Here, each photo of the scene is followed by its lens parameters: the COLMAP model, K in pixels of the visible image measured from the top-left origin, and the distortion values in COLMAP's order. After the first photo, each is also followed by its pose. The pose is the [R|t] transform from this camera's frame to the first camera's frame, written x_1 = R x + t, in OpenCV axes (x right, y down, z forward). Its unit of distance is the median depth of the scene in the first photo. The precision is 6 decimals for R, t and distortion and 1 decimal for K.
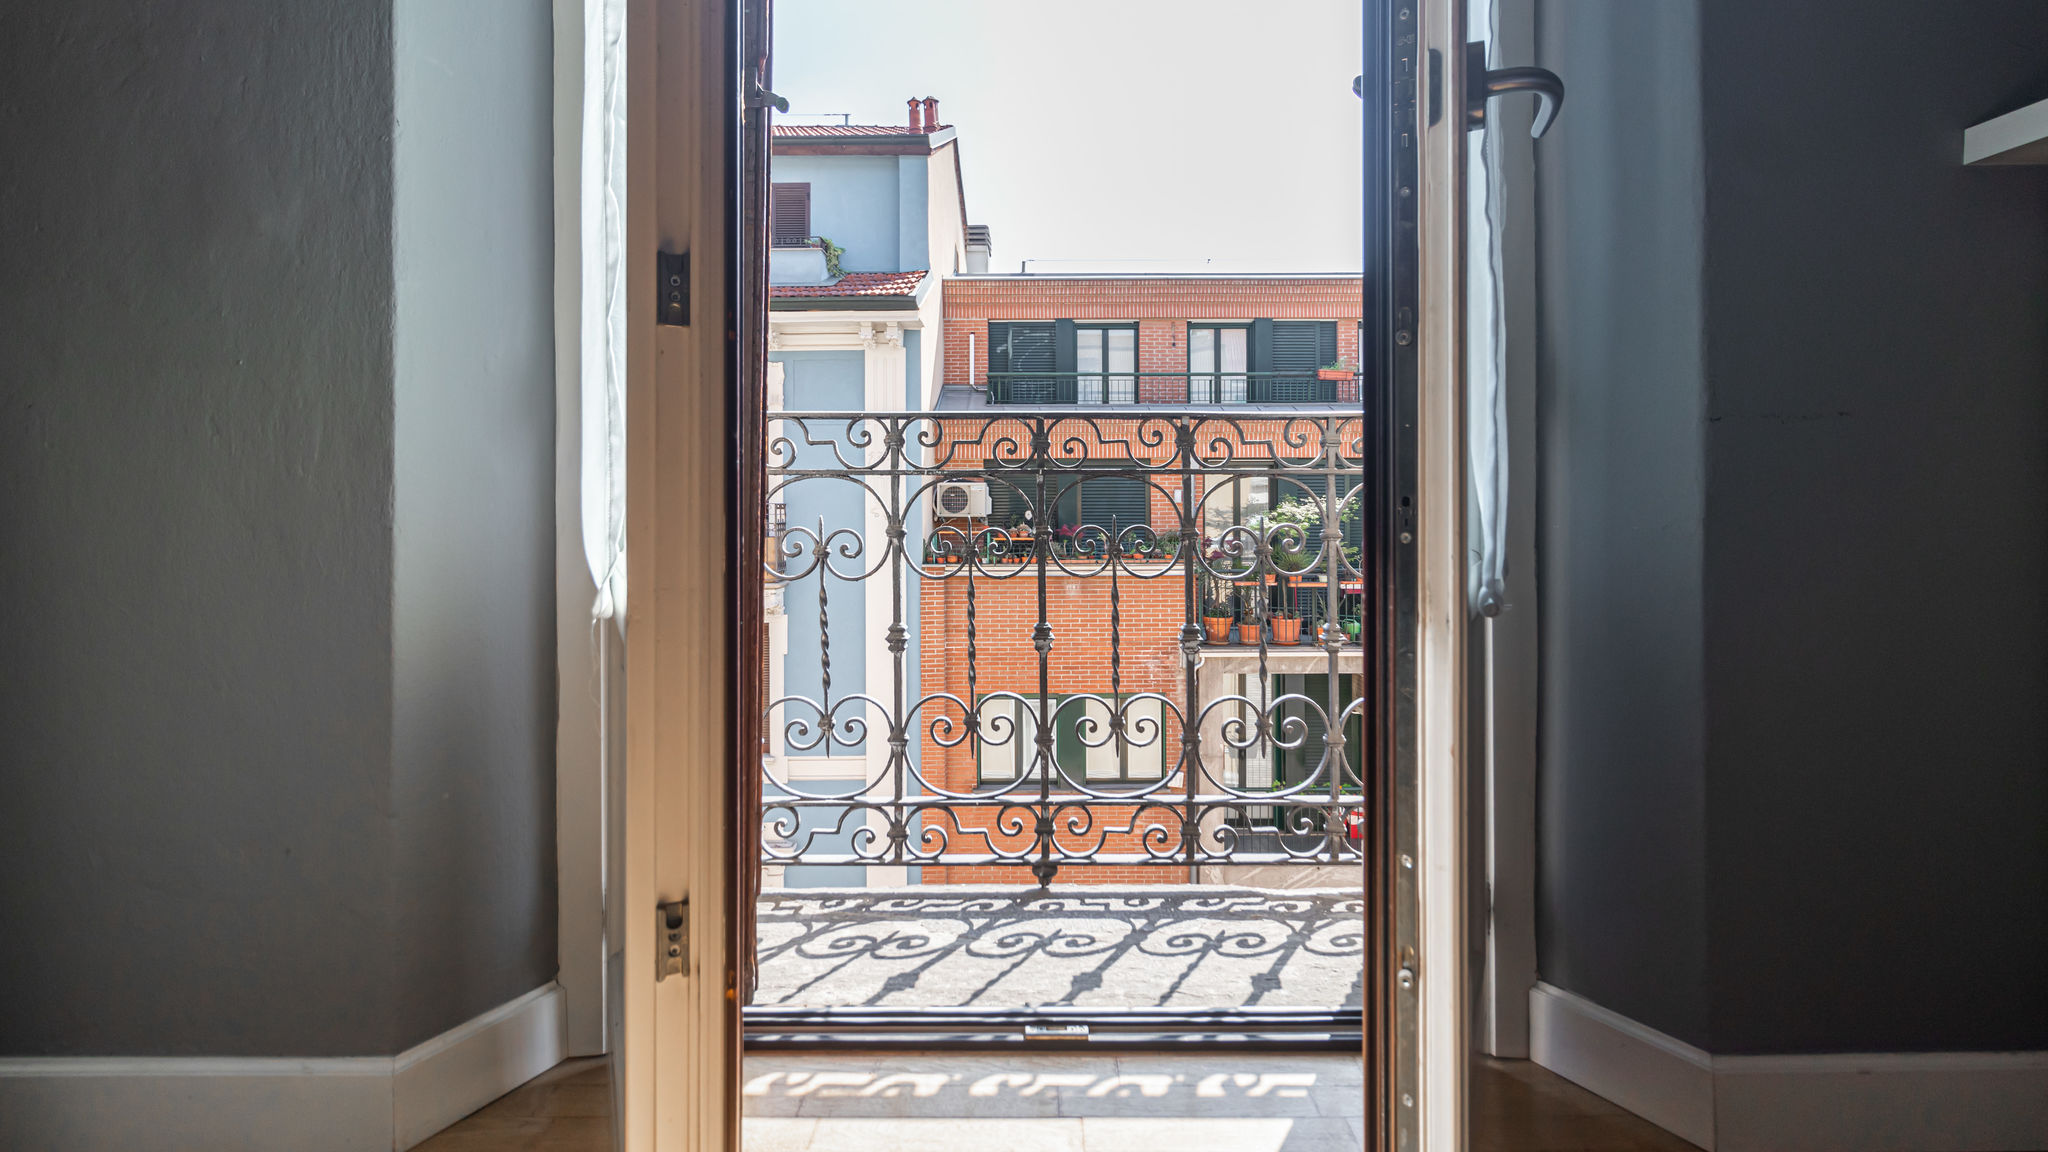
lens RADIAL K [[973.8, 0, 1106.1], [0, 973.8, 538.3], [0, 0, 1]] dist [0.005077, 0.002079]
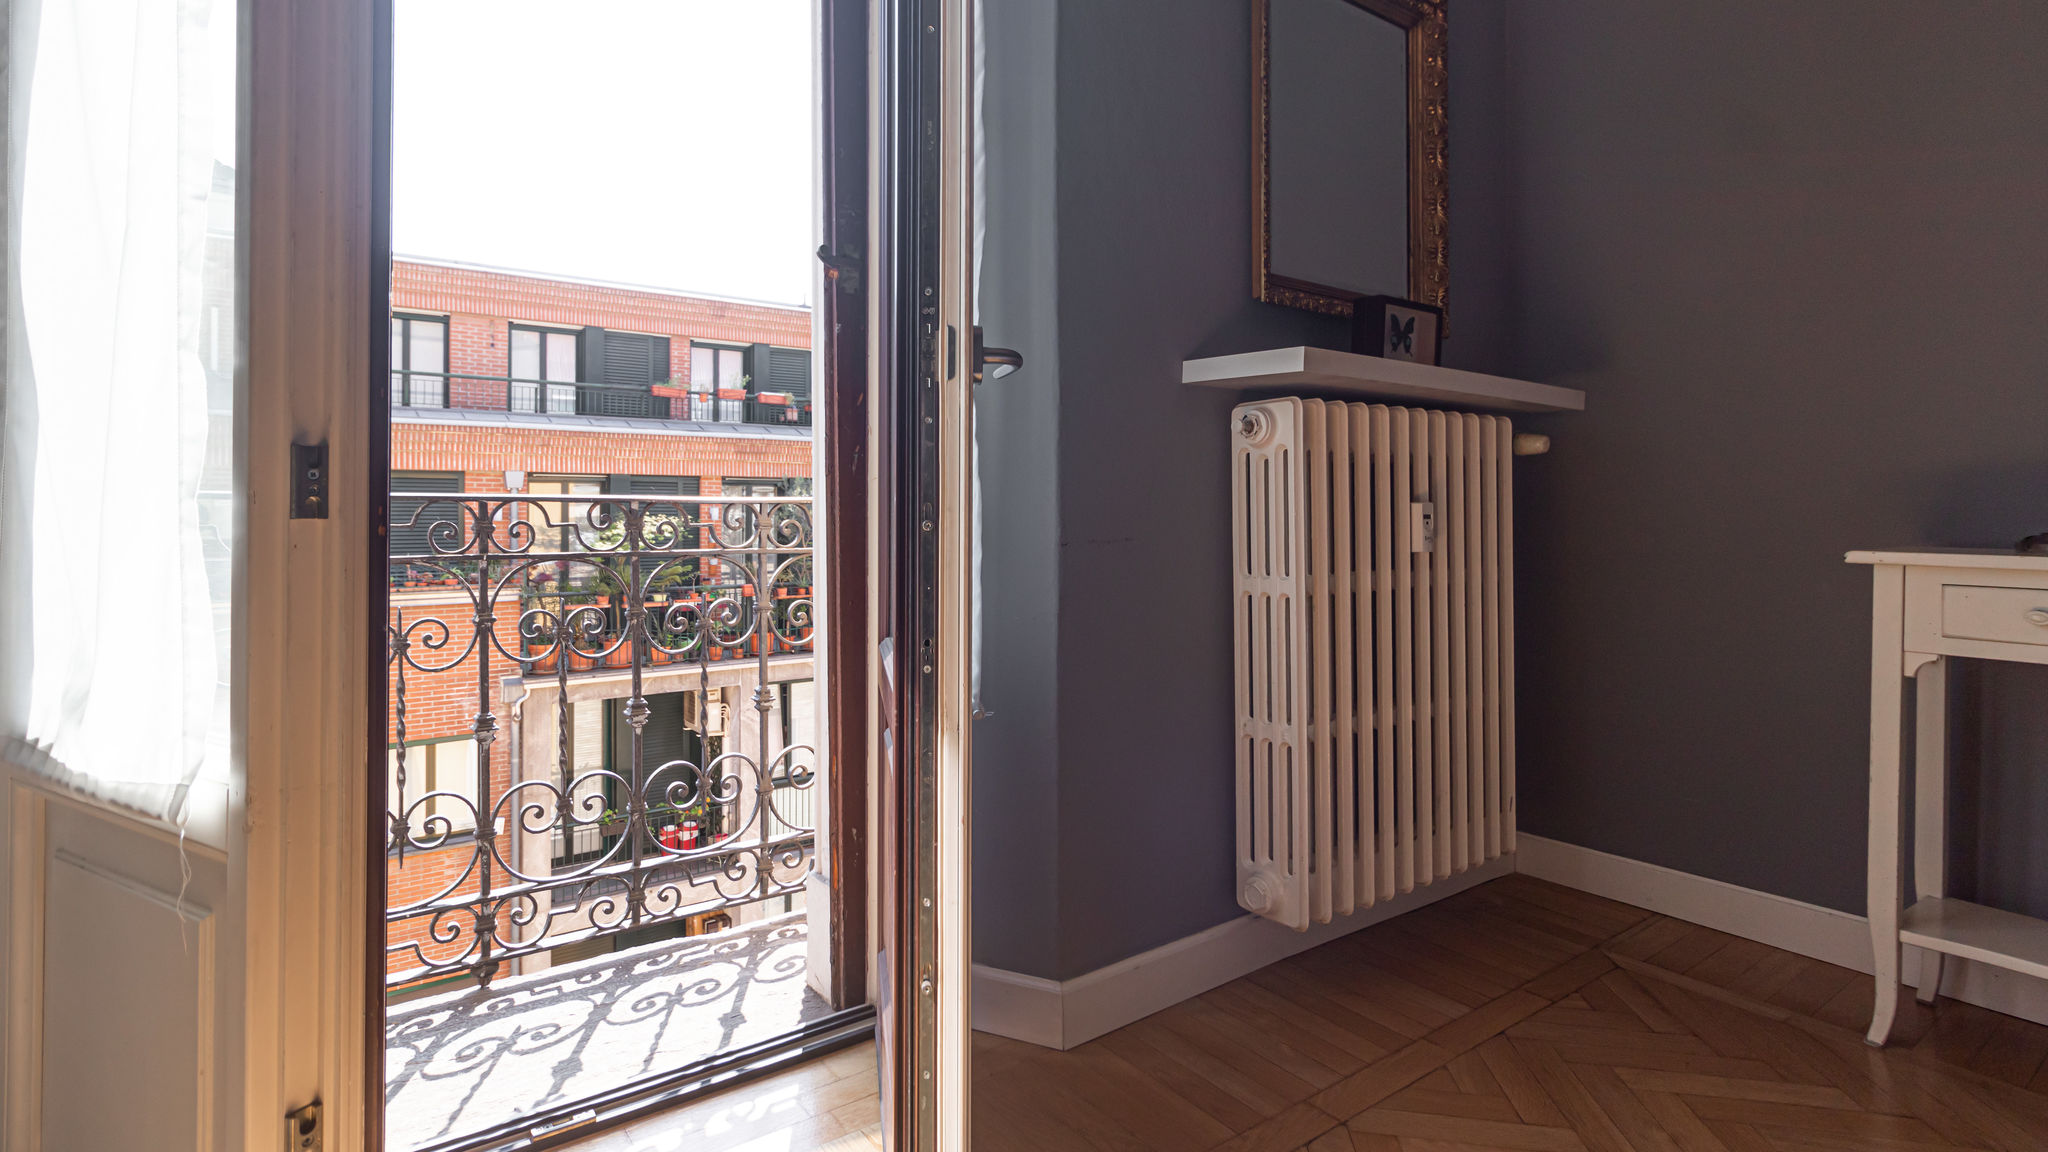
lens RADIAL K [[983.7, 0, 1023.4], [0, 983.7, 511.2], [0, 0, 1]] dist [0.005274, 0.001044]
pose [[0.808228, 0.021470, 0.588478, -0.226893], [-0.013103, 0.999743, -0.018479, -0.109996], [-0.588723, 0.007224, 0.808302, -0.121259]]
